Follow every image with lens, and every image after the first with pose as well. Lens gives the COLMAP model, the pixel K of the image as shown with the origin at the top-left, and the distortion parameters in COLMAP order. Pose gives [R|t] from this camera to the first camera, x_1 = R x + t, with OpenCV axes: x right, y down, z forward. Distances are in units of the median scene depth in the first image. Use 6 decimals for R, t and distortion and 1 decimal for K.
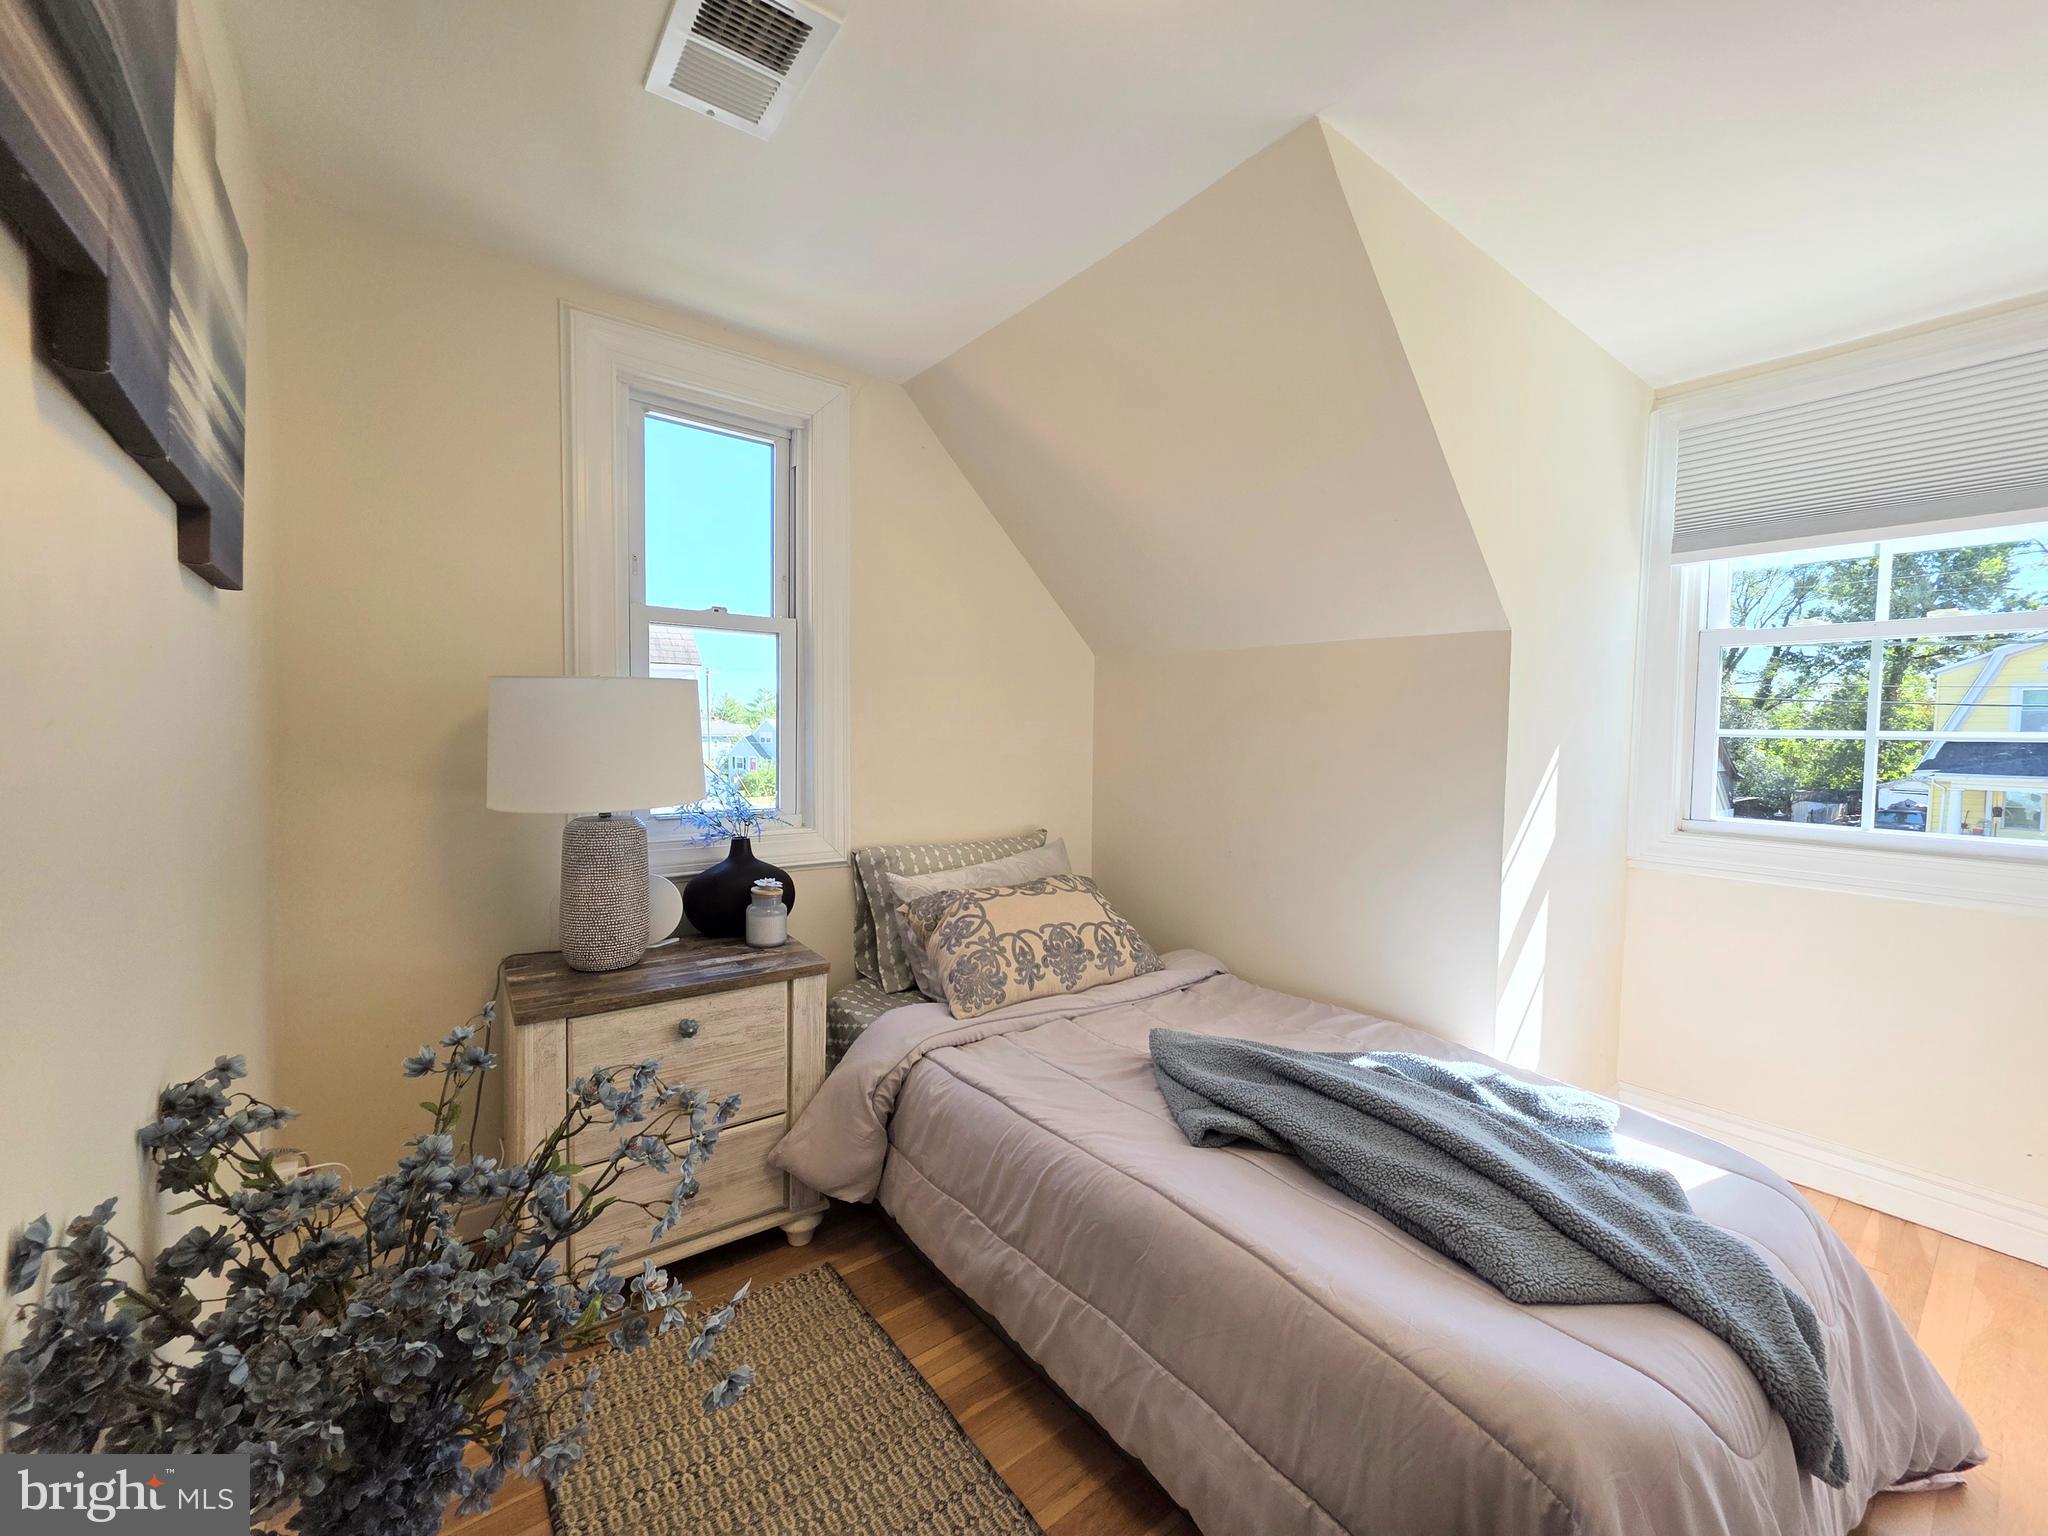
lens RADIAL K [[814.0, 0, 1032.0], [0, 814.0, 763.5], [0, 0, 1]] dist [0.003544, -0.000303]
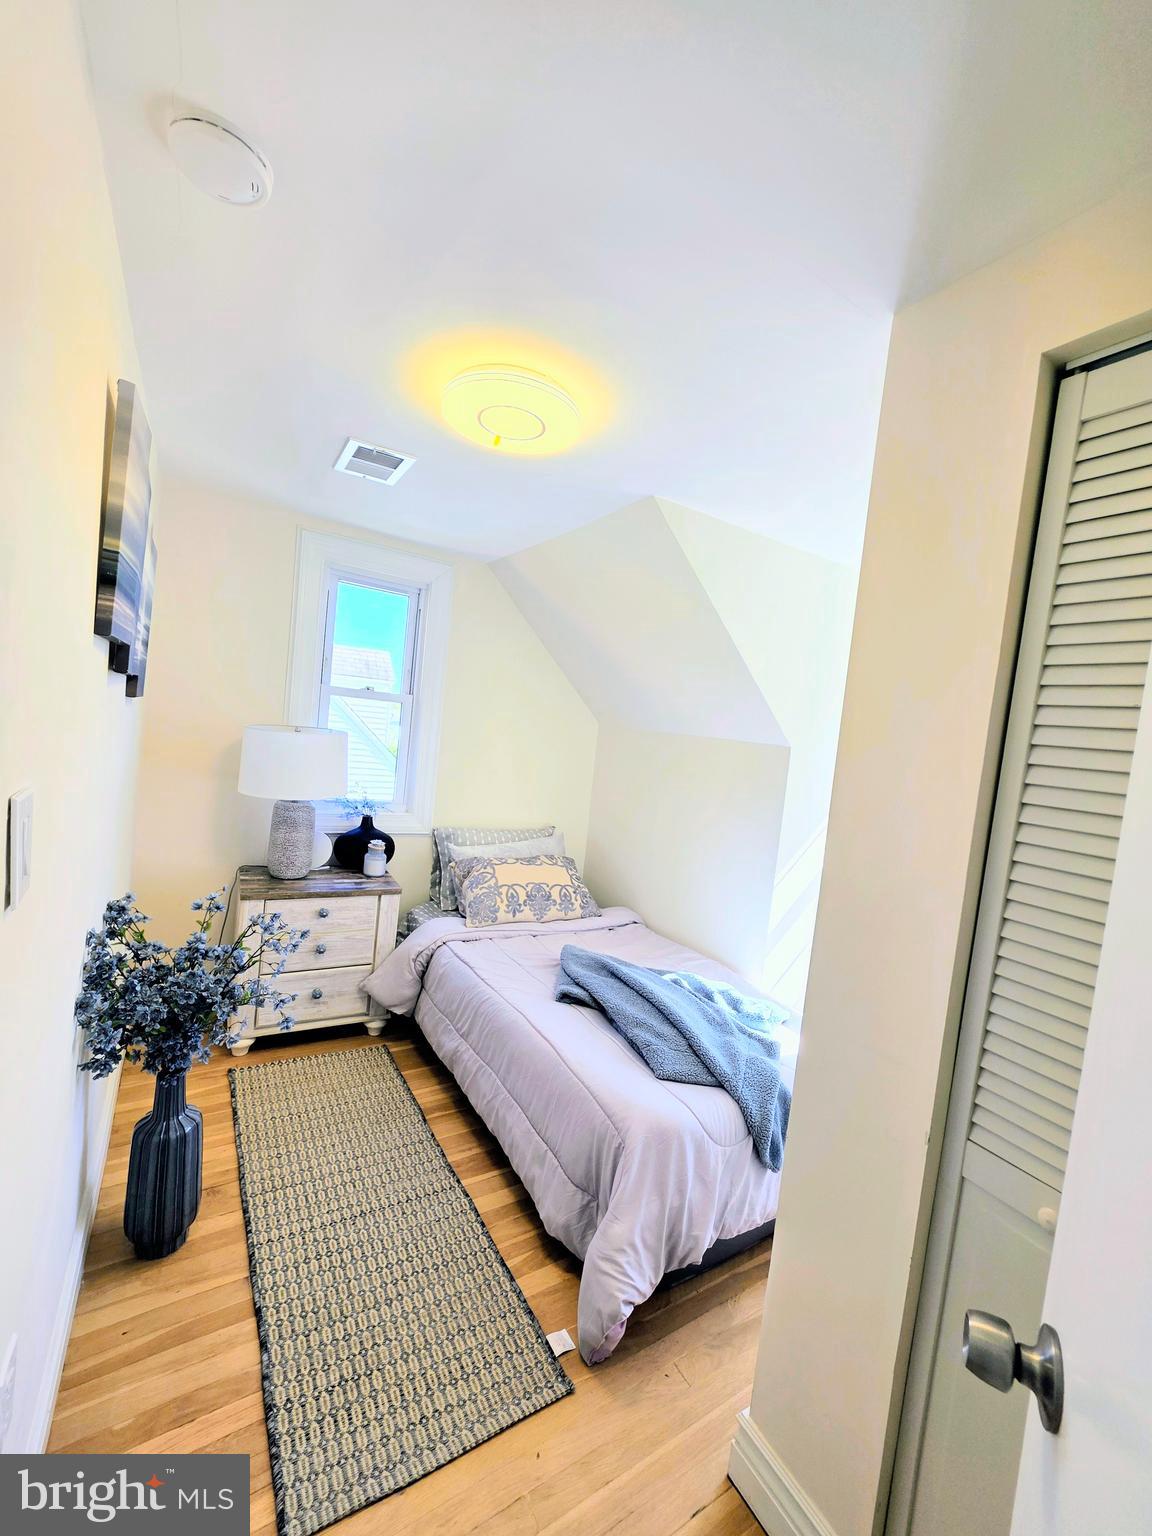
lens RADIAL K [[610.5, 0, 576.8], [0, 610.5, 769.0], [0, 0, 1]] dist [0.003544, -0.000303]
pose [[0.990164, 0.098139, -0.099724, 0.307397], [-0.096869, 0.995143, 0.017512, -0.109411], [0.100958, -0.007680, 0.994861, -0.417622]]
